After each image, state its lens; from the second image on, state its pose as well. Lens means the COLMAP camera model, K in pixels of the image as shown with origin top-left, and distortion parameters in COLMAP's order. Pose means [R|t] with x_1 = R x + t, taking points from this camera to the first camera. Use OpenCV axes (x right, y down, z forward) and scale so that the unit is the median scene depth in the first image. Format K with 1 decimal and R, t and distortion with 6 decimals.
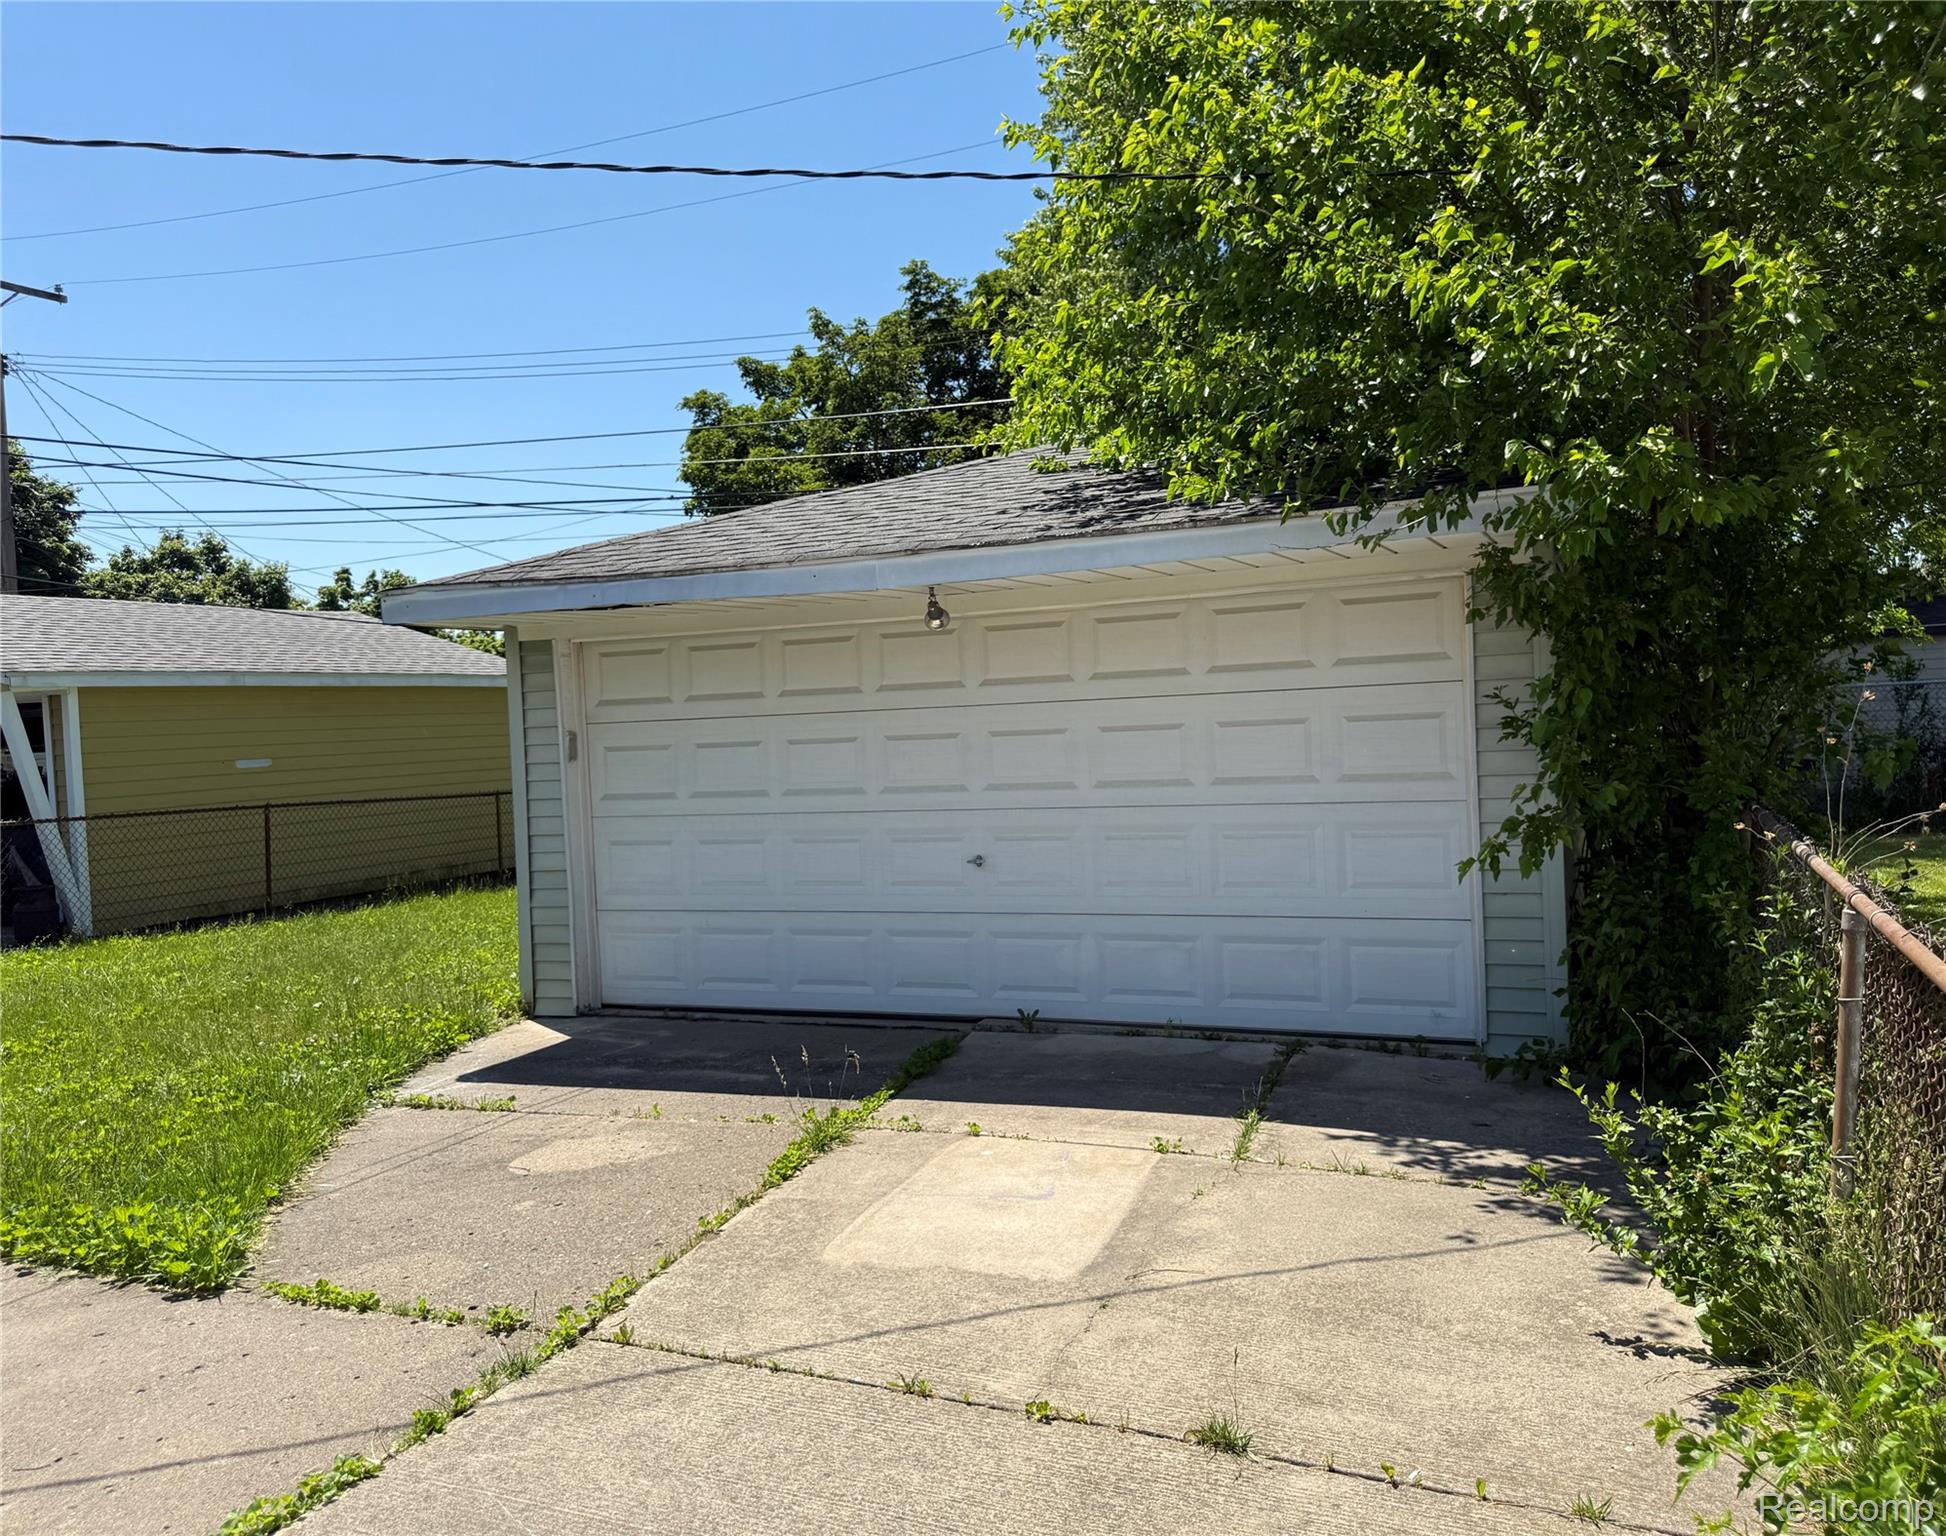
lens RADIAL K [[1384.7, 0, 973.0], [0, 1384.7, 768.0], [0, 0, 1]] dist [0.055067, -0.000070]
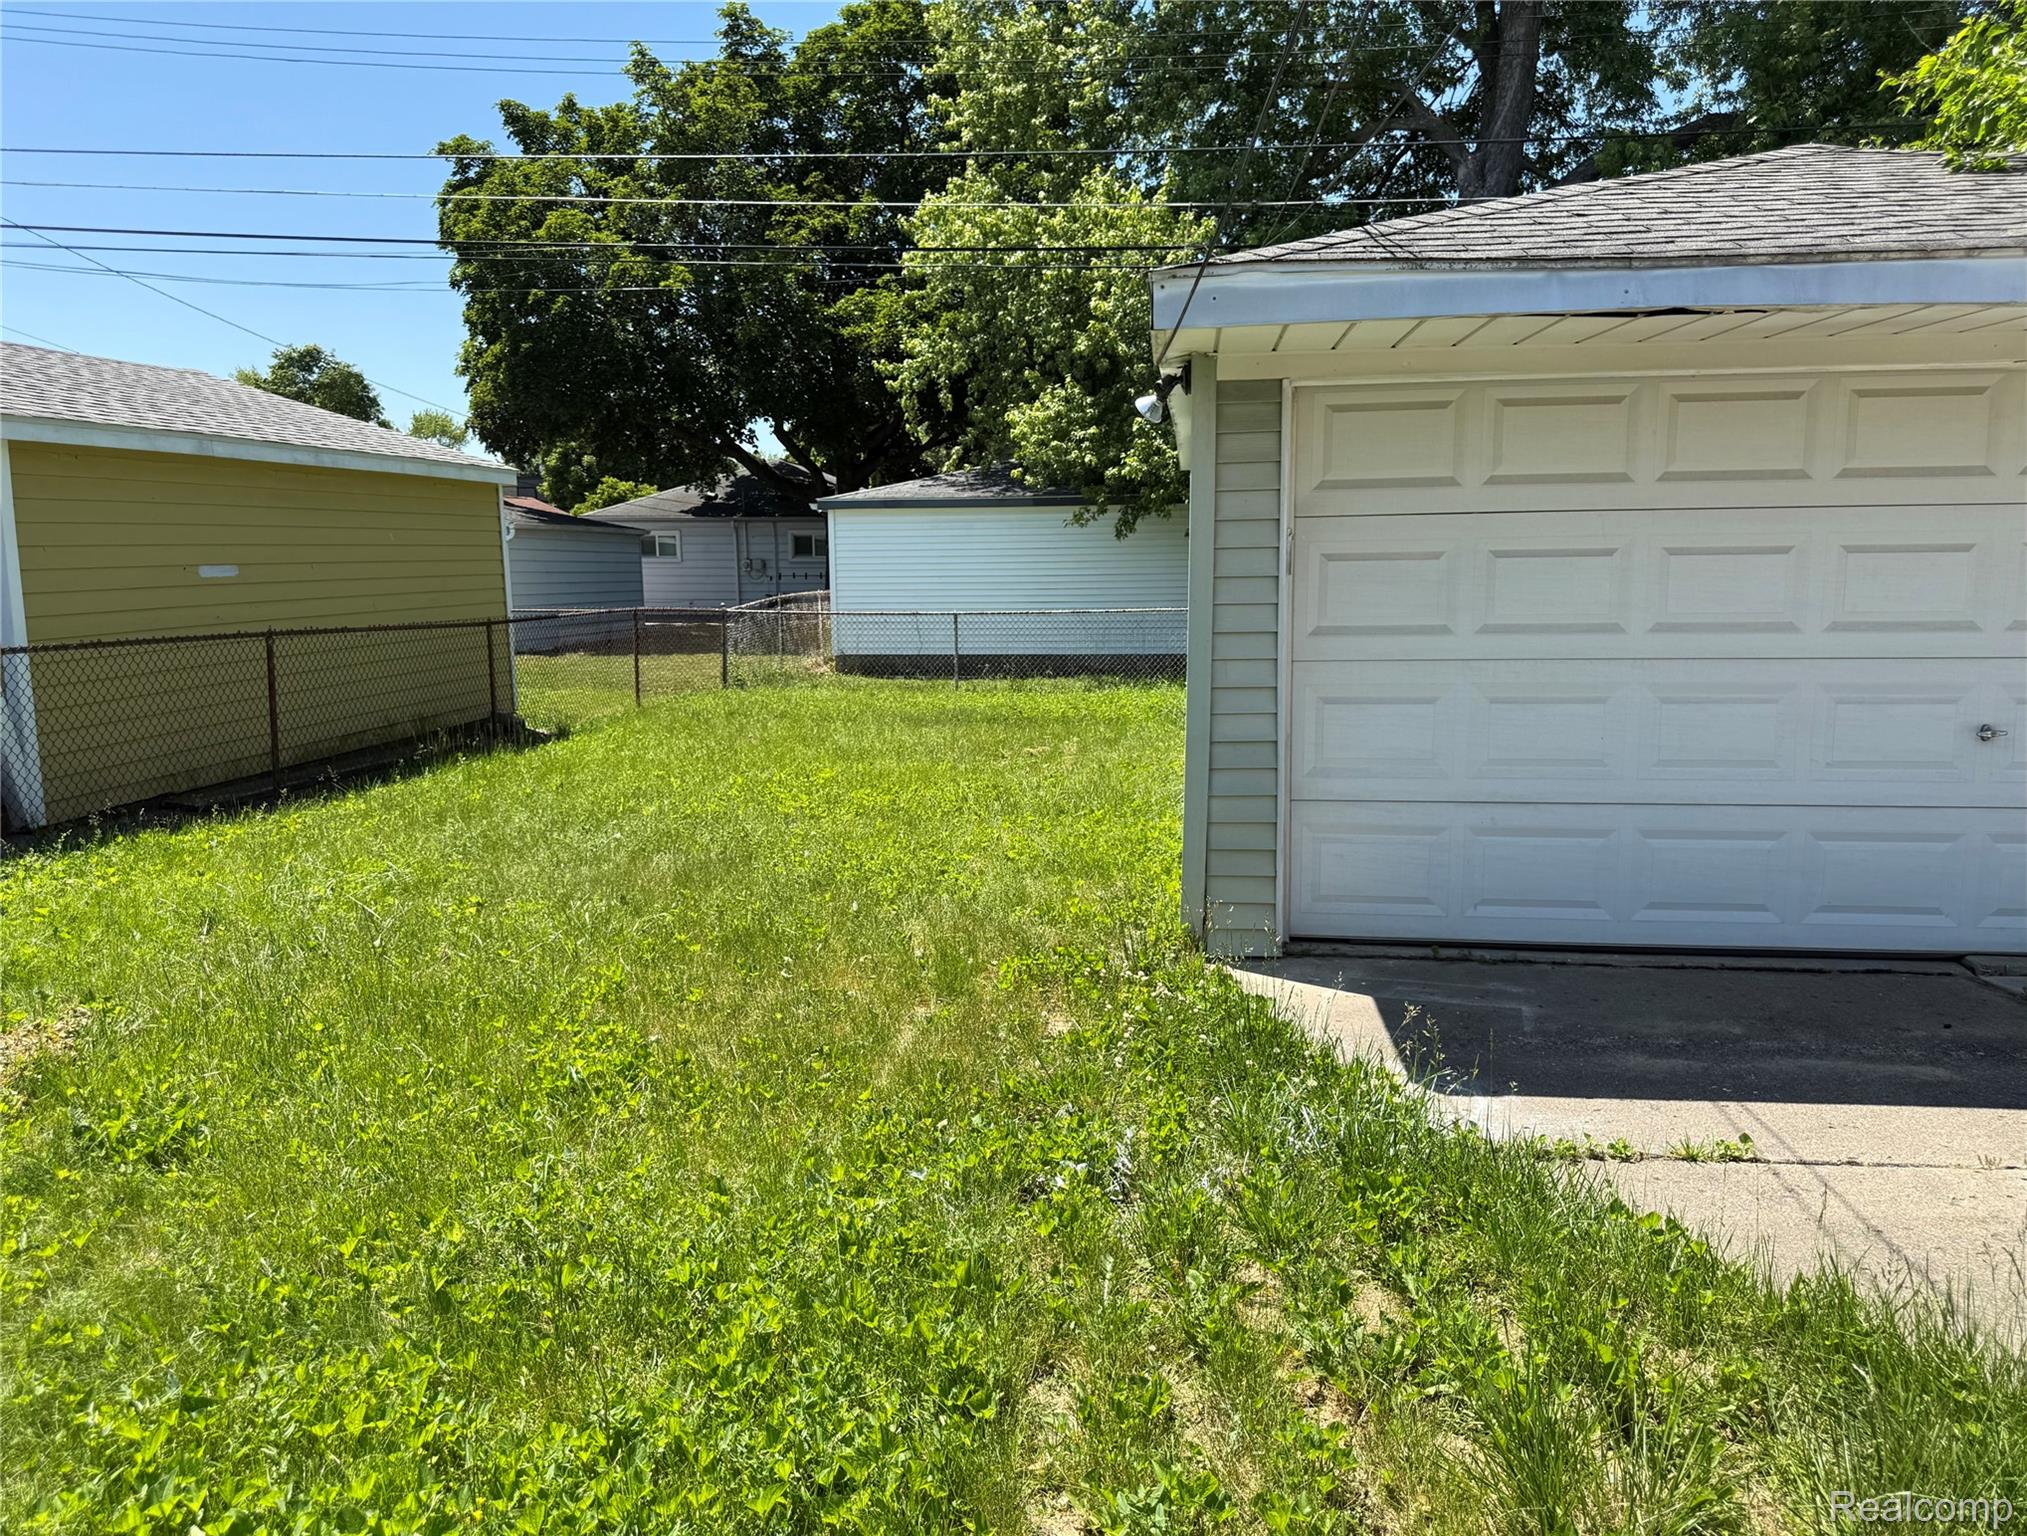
lens RADIAL K [[1442.3, 0, 1014.6], [0, 1442.3, 774.1], [0, 0, 1]] dist [0.088630, -0.111243]
pose [[0.971700, -0.000910, 0.236217, -0.567714], [-0.024567, 0.994181, 0.104887, 0.020194], [-0.234938, -0.107722, 0.966023, 0.361851]]
